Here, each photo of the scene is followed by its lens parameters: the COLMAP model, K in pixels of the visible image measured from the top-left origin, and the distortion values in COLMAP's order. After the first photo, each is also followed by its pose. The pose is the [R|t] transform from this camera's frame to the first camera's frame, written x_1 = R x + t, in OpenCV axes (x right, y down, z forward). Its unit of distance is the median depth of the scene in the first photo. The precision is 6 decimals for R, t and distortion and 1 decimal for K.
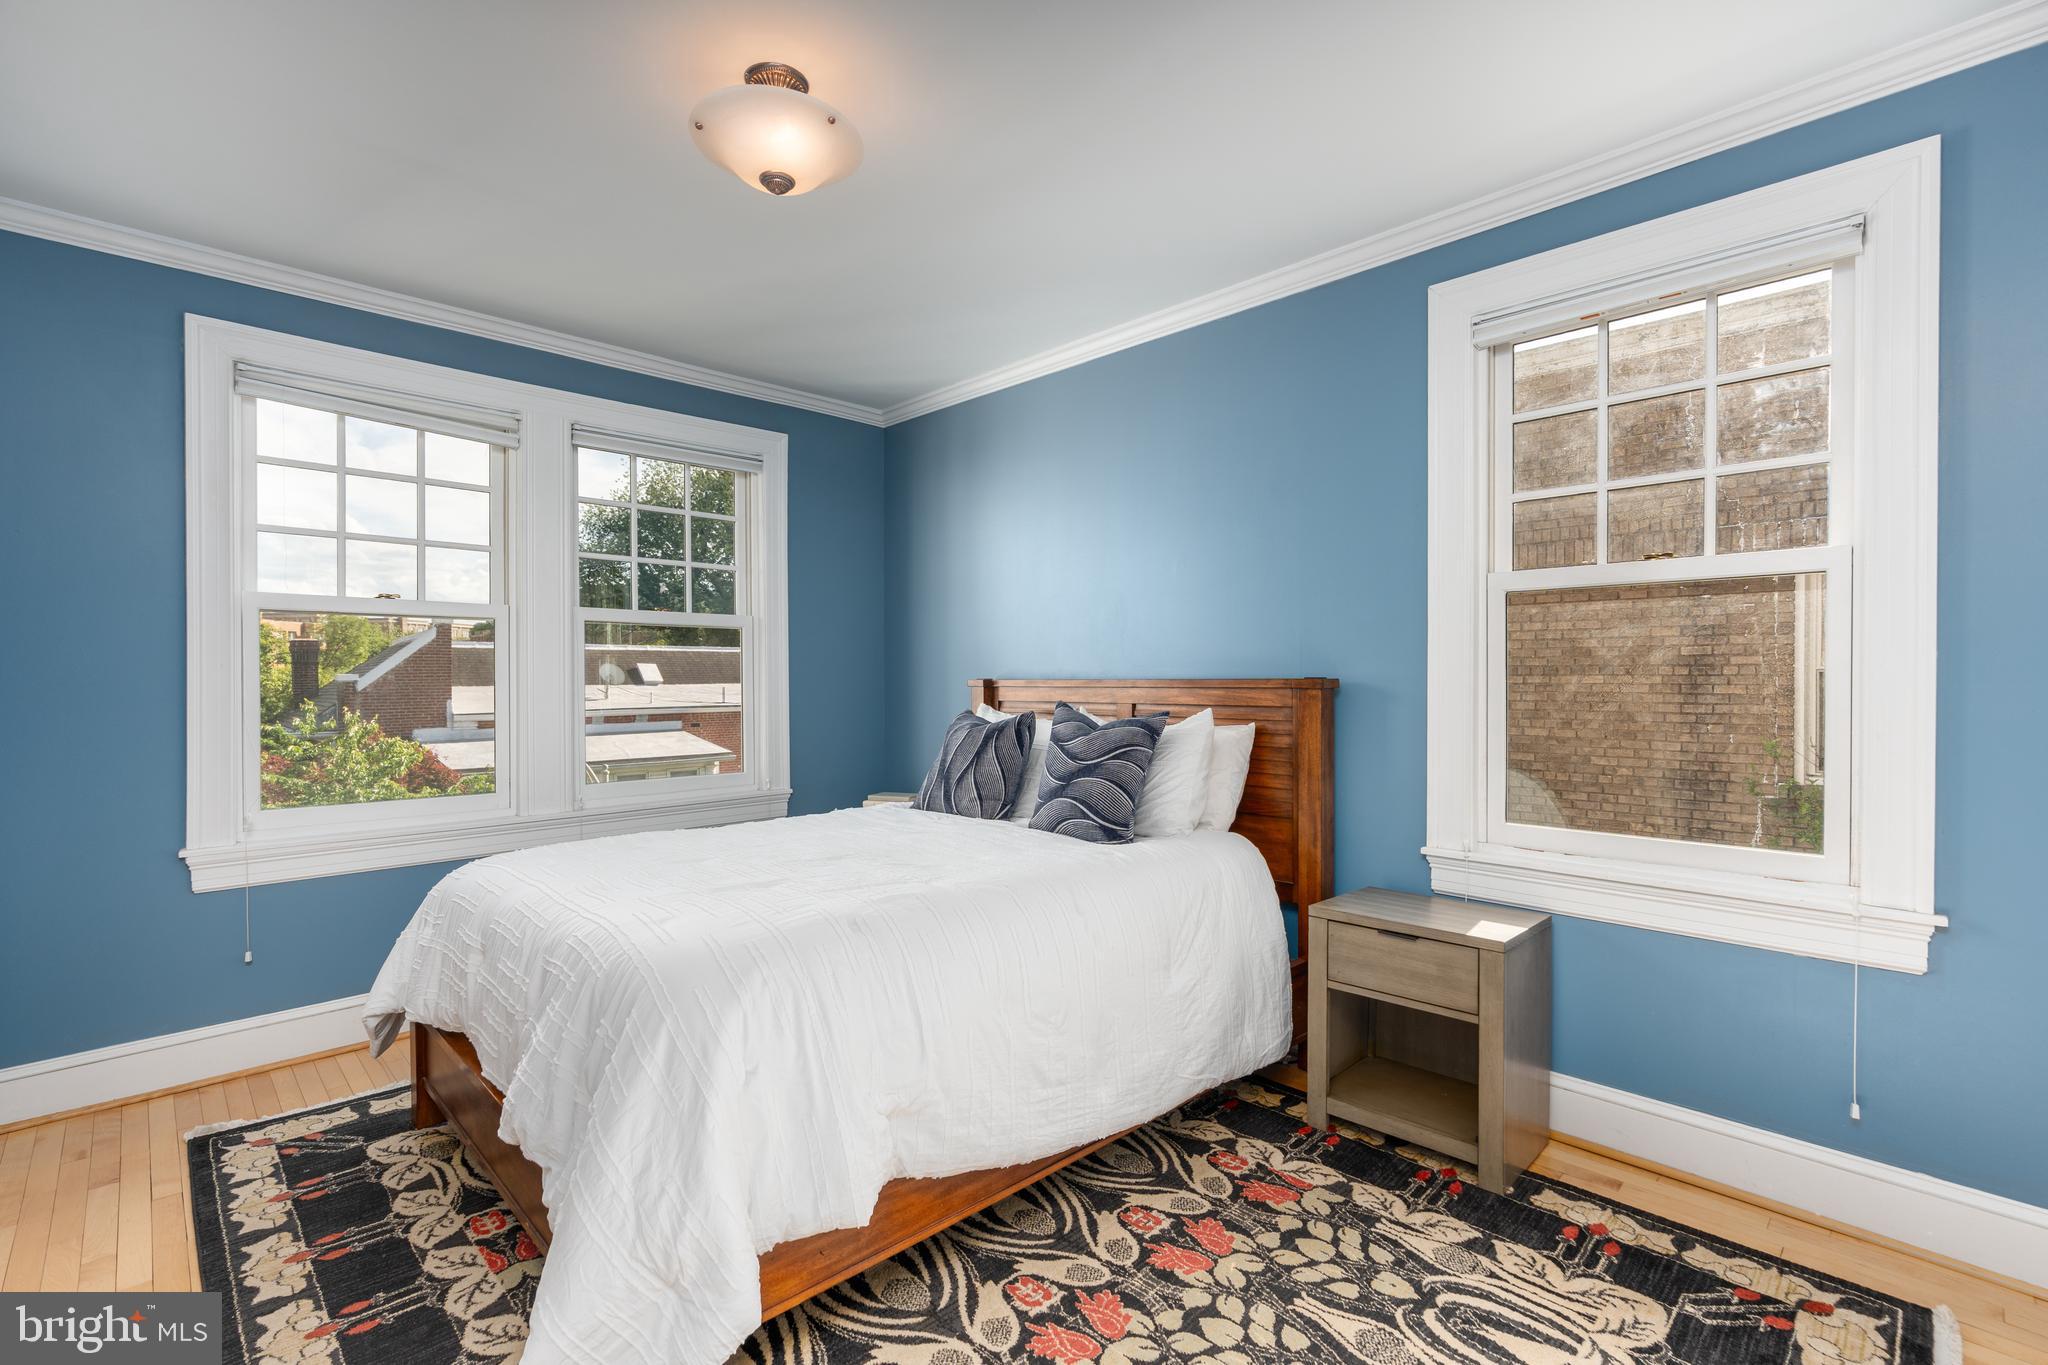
lens RADIAL K [[950.1, 0, 1024.0], [0, 950.1, 682.5], [0, 0, 1]] dist [-0.004579, 0.002254]
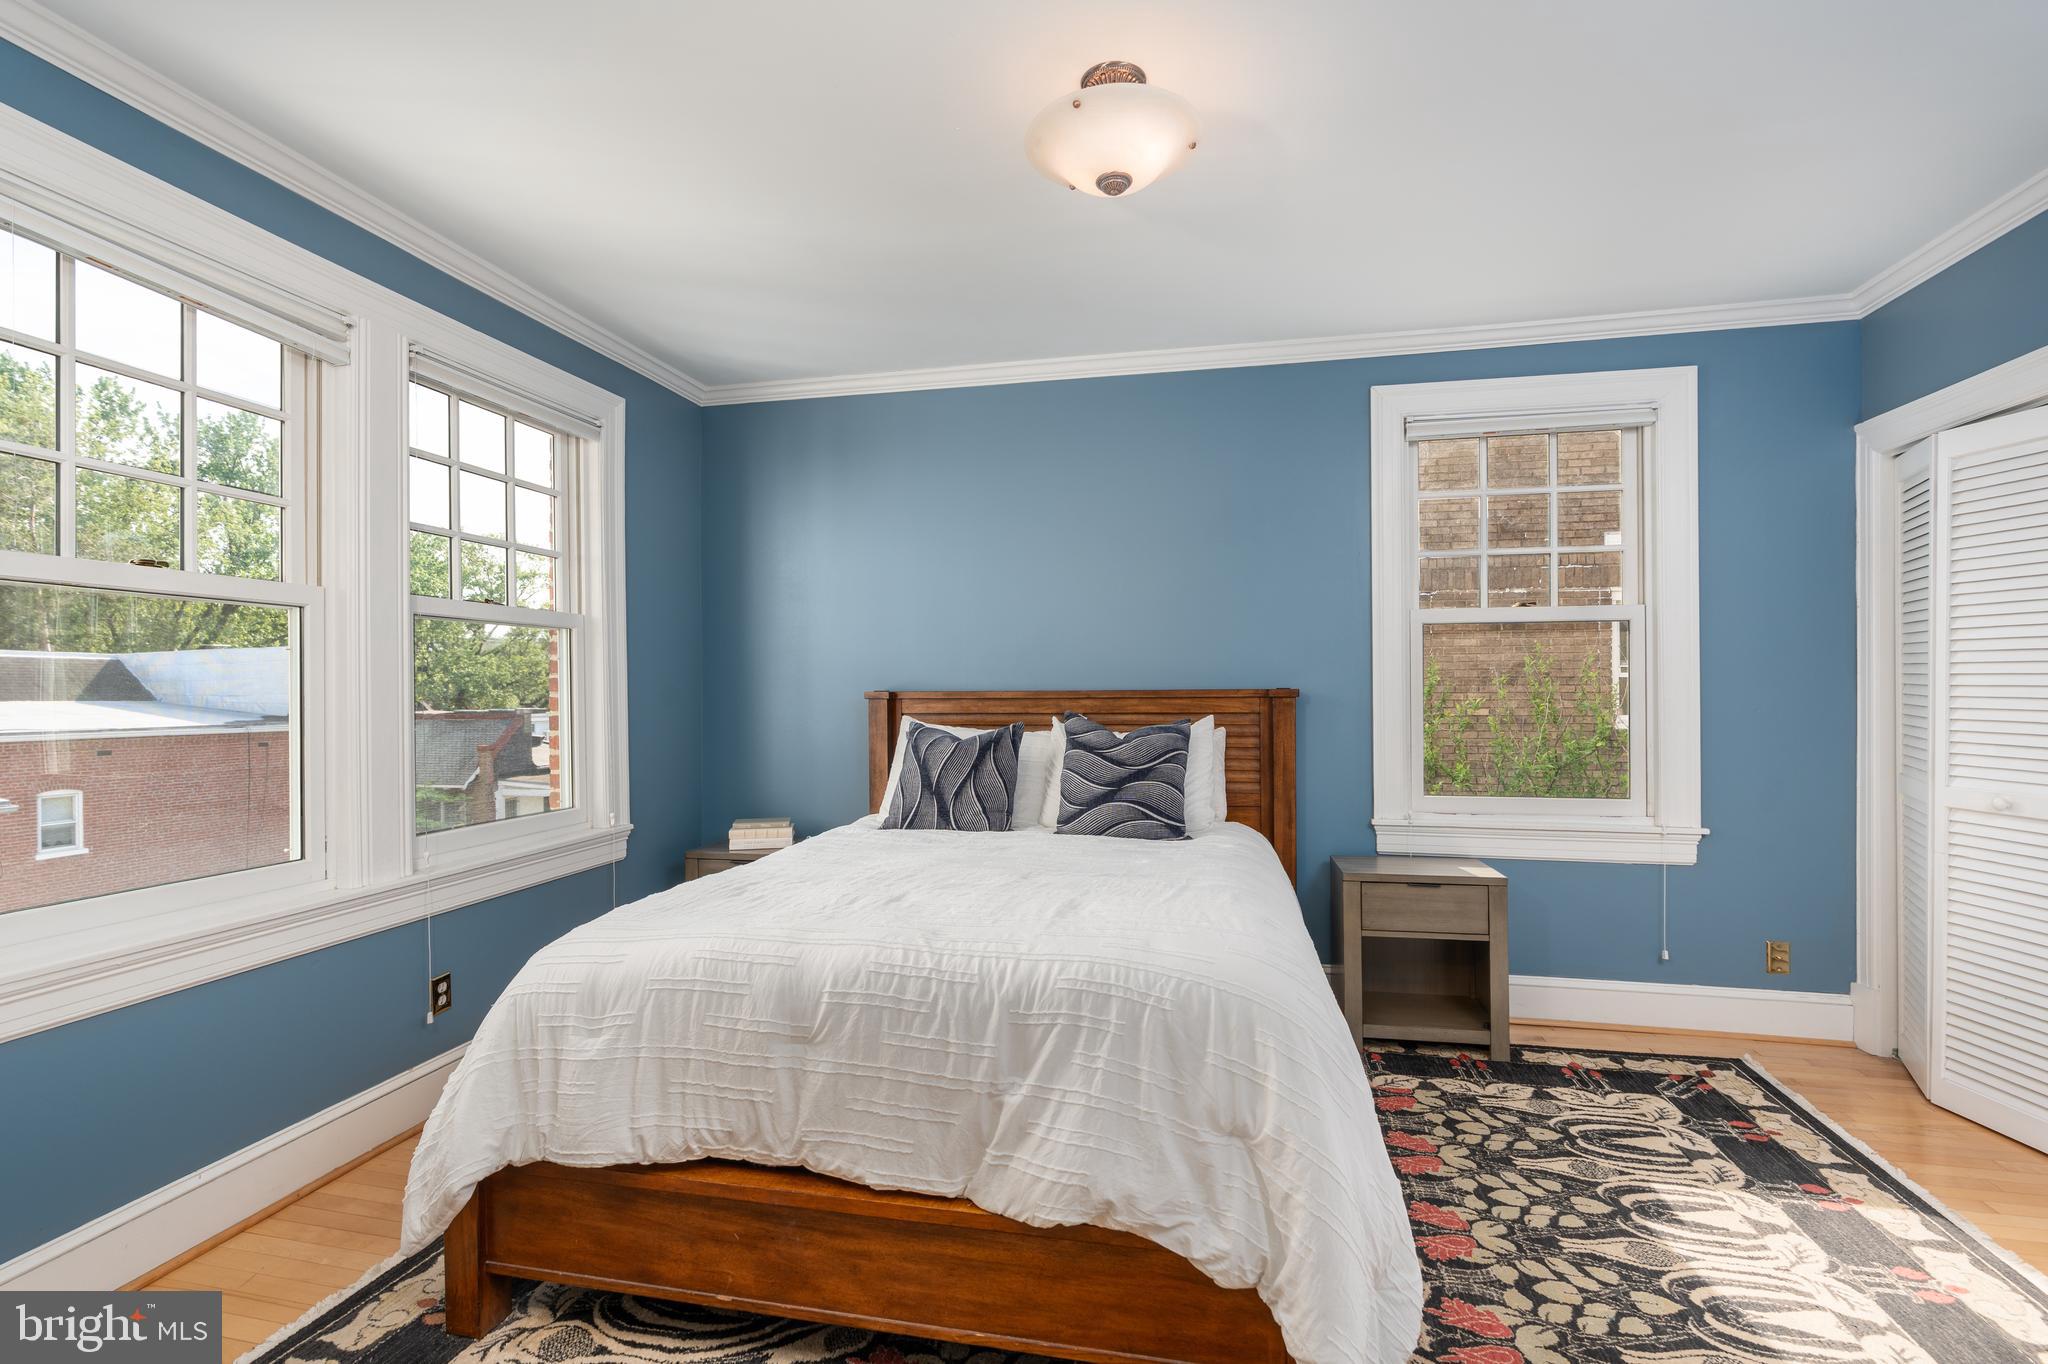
lens RADIAL K [[950.1, 0, 1024.0], [0, 950.1, 682.0], [0, 0, 1]] dist [-0.004579, 0.002254]
pose [[0.831067, 0.001602, 0.556171, -0.900183], [0.006189, 0.999907, -0.012127, -0.000305], [-0.556138, 0.013521, 0.830980, 0.249597]]
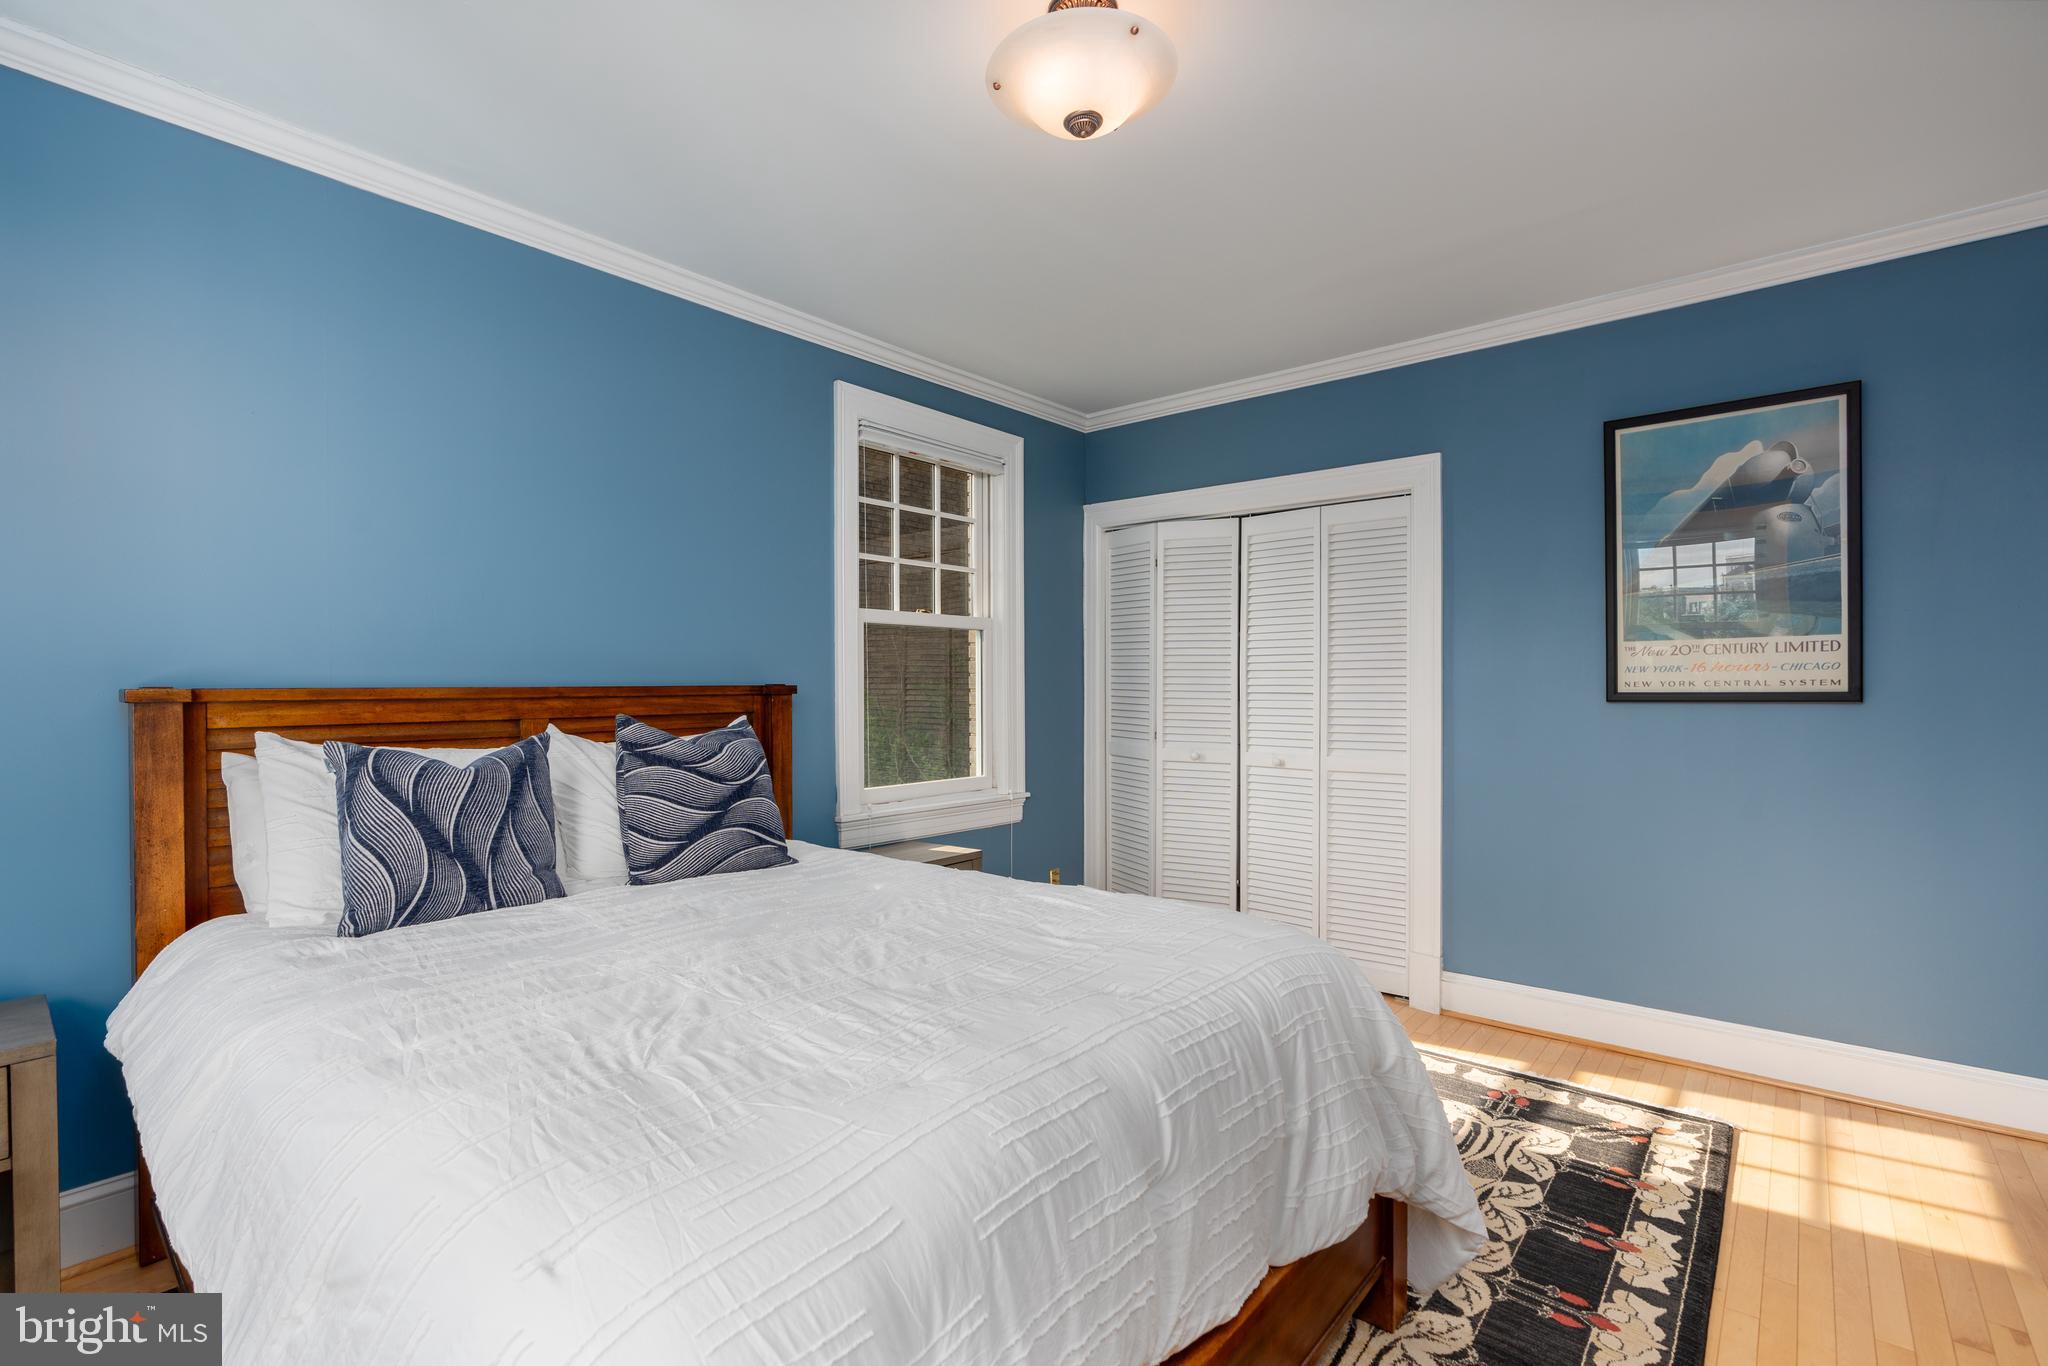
lens RADIAL K [[960.1, 0, 996.3], [0, 960.1, 702.1], [0, 0, 1]] dist [-0.018573, 0.000822]
pose [[-0.113296, -0.014963, 0.993449, -1.158197], [0.008392, 0.999837, 0.016016, -0.000319], [-0.993526, 0.010152, -0.113152, 1.222482]]
